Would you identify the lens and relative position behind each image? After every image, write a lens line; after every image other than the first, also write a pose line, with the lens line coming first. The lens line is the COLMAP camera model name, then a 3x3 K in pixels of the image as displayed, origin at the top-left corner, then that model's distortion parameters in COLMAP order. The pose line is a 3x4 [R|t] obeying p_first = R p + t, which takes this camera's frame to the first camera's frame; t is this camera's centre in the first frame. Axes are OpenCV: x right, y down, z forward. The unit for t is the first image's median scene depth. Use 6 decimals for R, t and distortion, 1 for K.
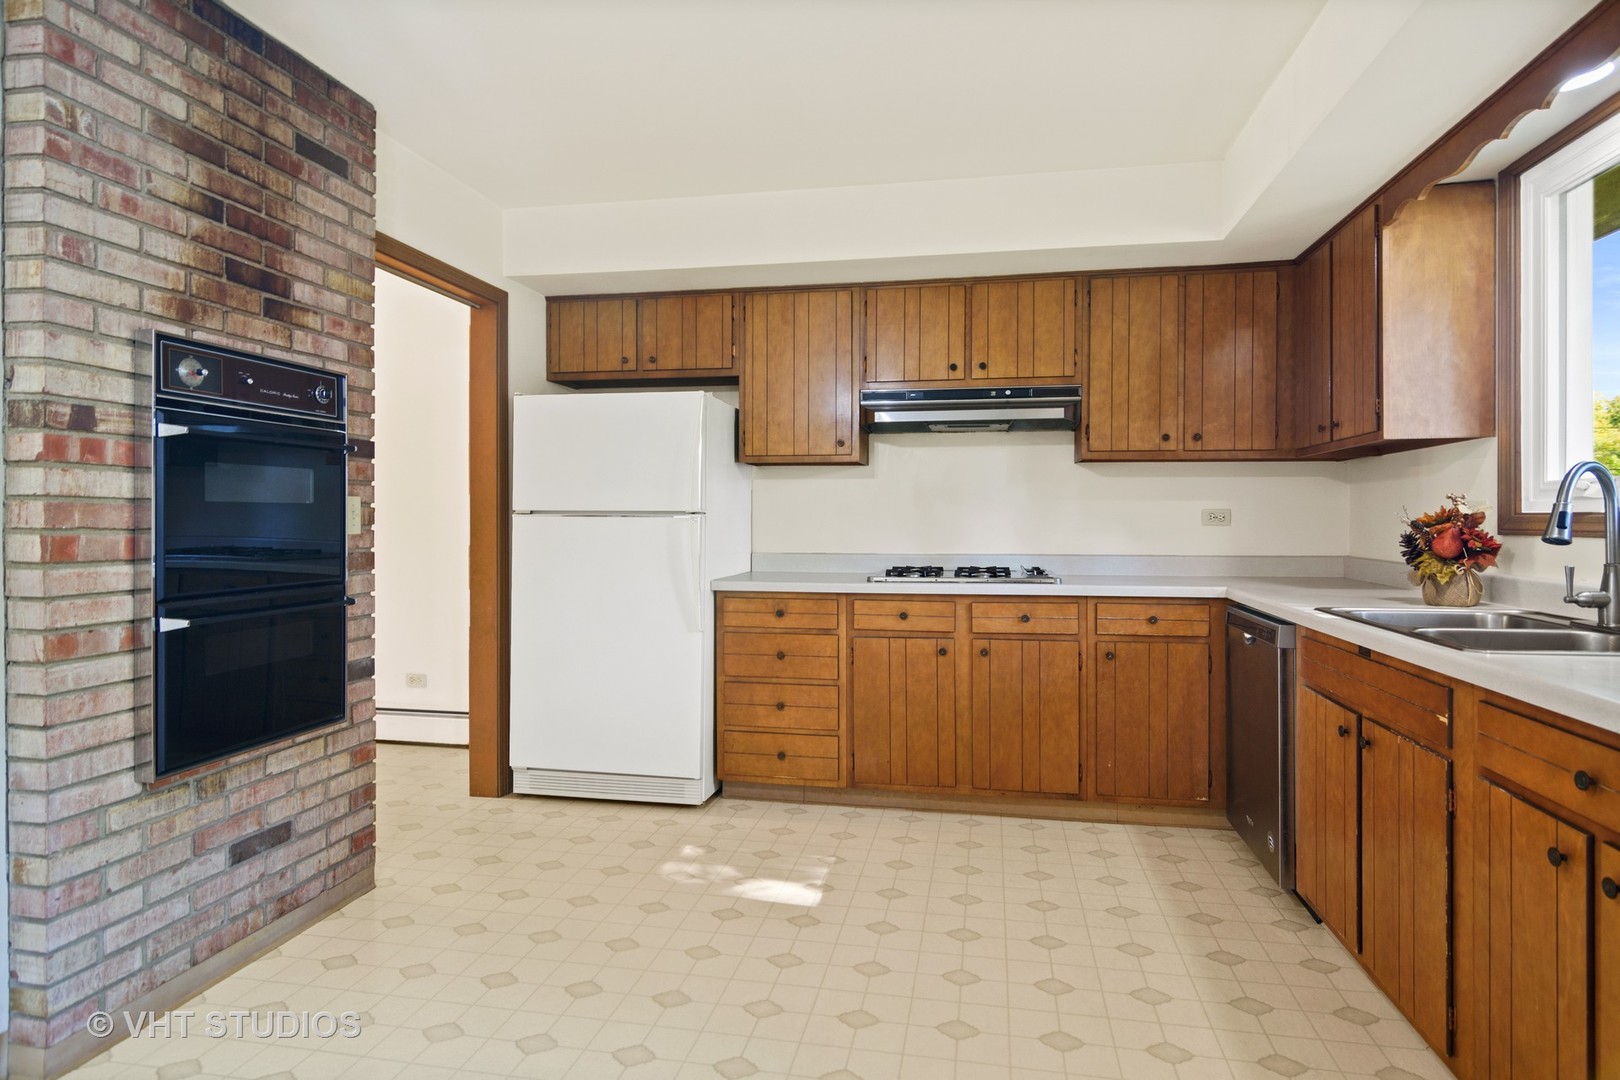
lens RADIAL K [[873.0, 0, 810.0], [0, 873.0, 533.7], [0, 0, 1]] dist [-0.000127, -0.000273]
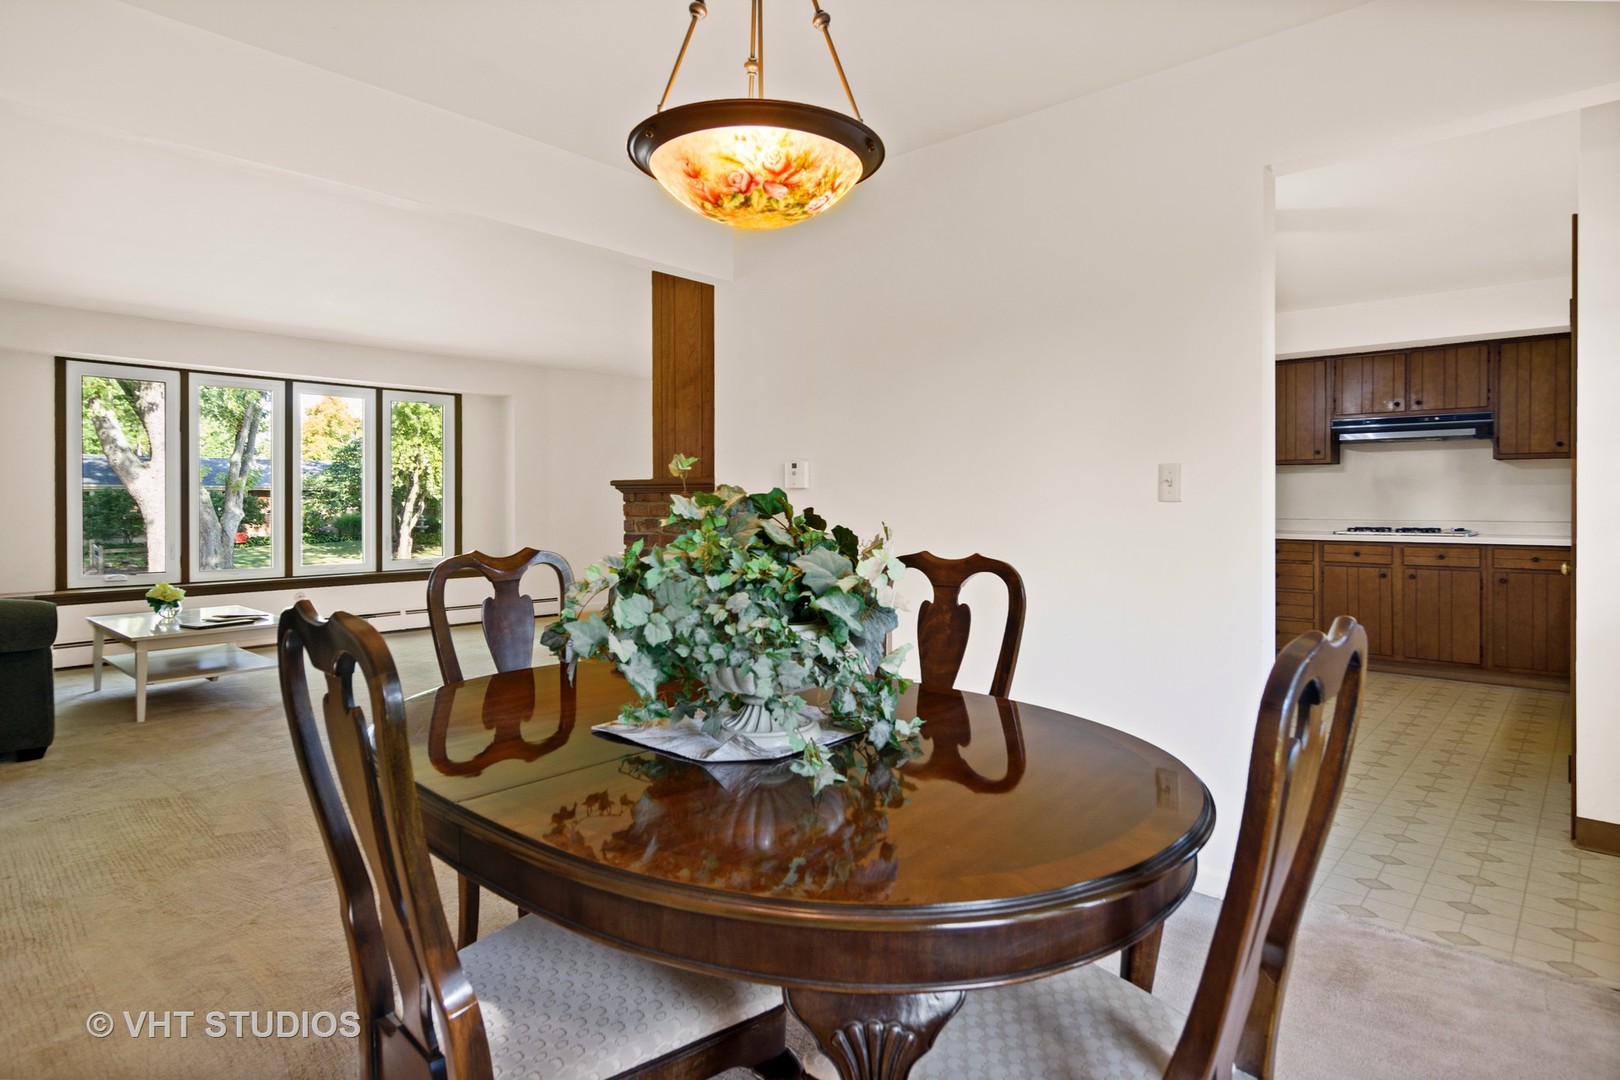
lens RADIAL K [[873.0, 0, 812.0], [0, 873.0, 506.5], [0, 0, 1]] dist [-0.000127, -0.000273]
pose [[0.858413, 0.002918, -0.512951, 0.065710], [-0.002894, 0.999995, 0.000845, 0.002427], [0.512951, 0.000759, 0.858417, -0.998385]]
